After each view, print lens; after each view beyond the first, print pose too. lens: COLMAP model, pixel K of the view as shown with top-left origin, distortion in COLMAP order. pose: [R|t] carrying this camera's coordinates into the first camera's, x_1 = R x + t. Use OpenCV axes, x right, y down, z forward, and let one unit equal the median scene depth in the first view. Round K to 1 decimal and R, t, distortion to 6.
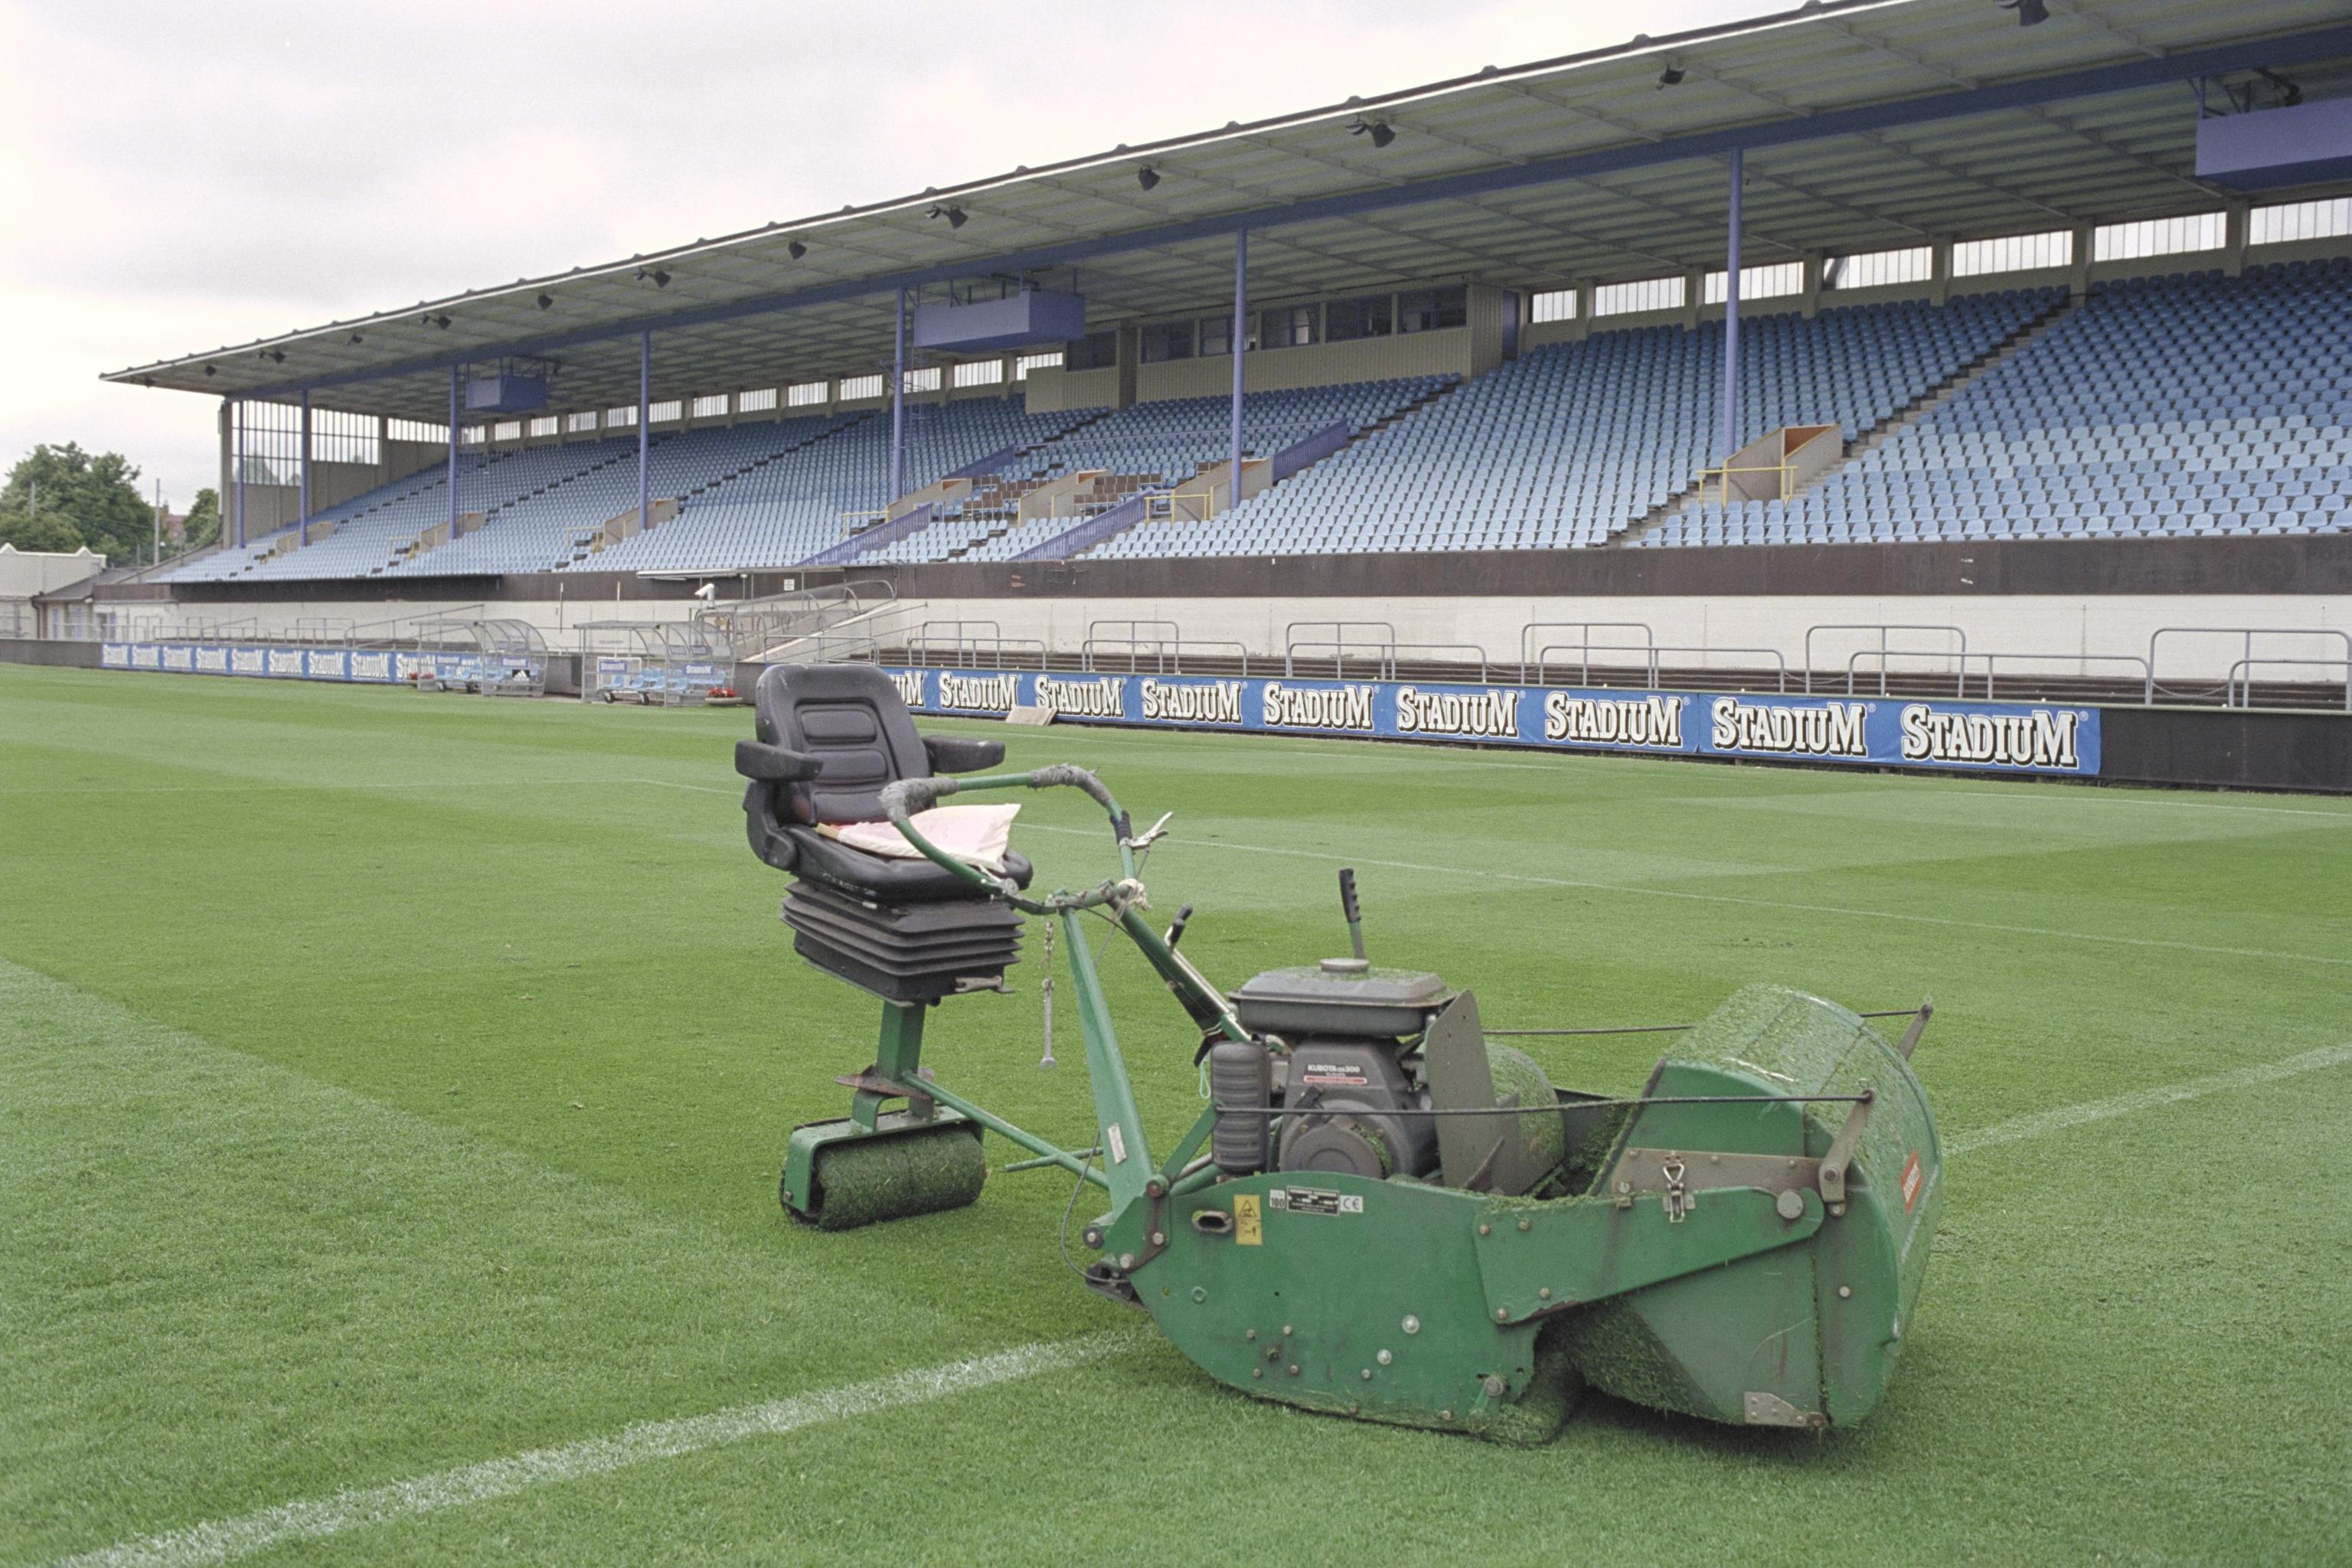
lens RADIAL K [[2415.9, 0, 1176.0], [0, 2415.9, 784.0], [0, 0, 1]] dist [-0.086531, 0.103330]
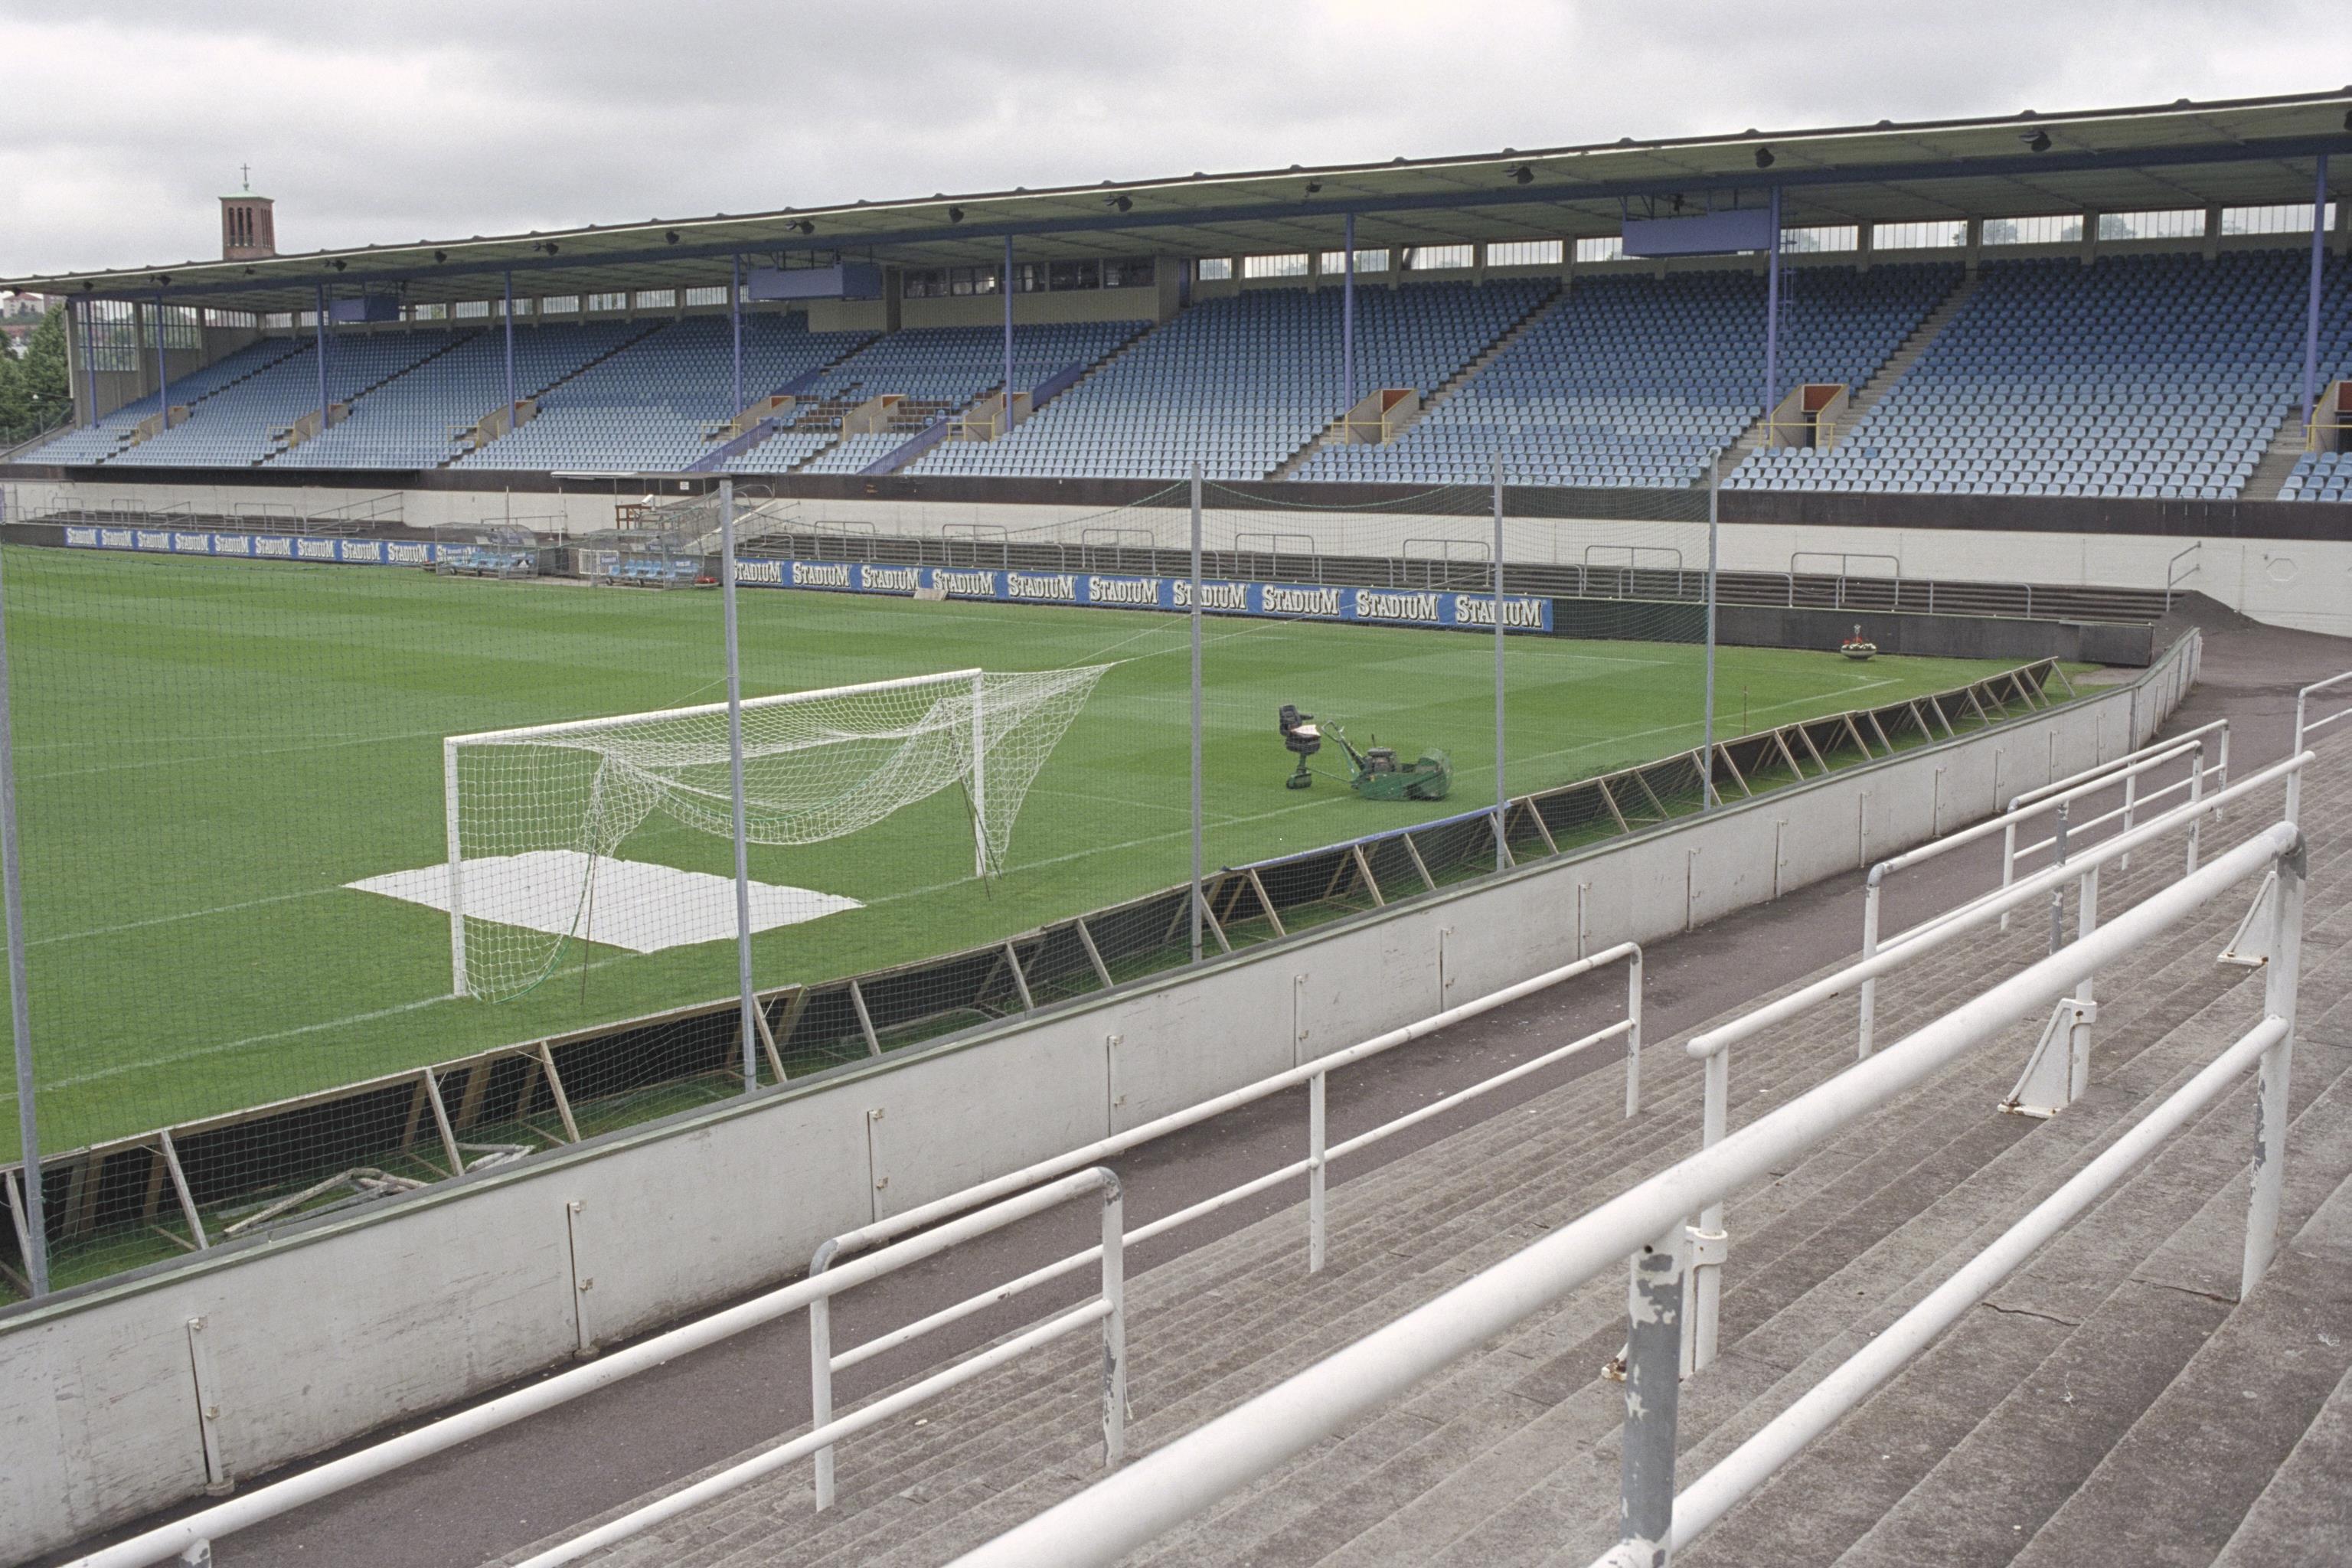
lens RADIAL K [[2415.9, 0, 1176.0], [0, 2415.9, 784.0], [0, 0, 1]] dist [-0.086531, 0.103330]
pose [[0.984475, -0.045977, 0.169397, -0.155768], [0.029638, 0.994770, 0.097747, -0.048313], [-0.173005, -0.091209, 0.980689, -0.537433]]
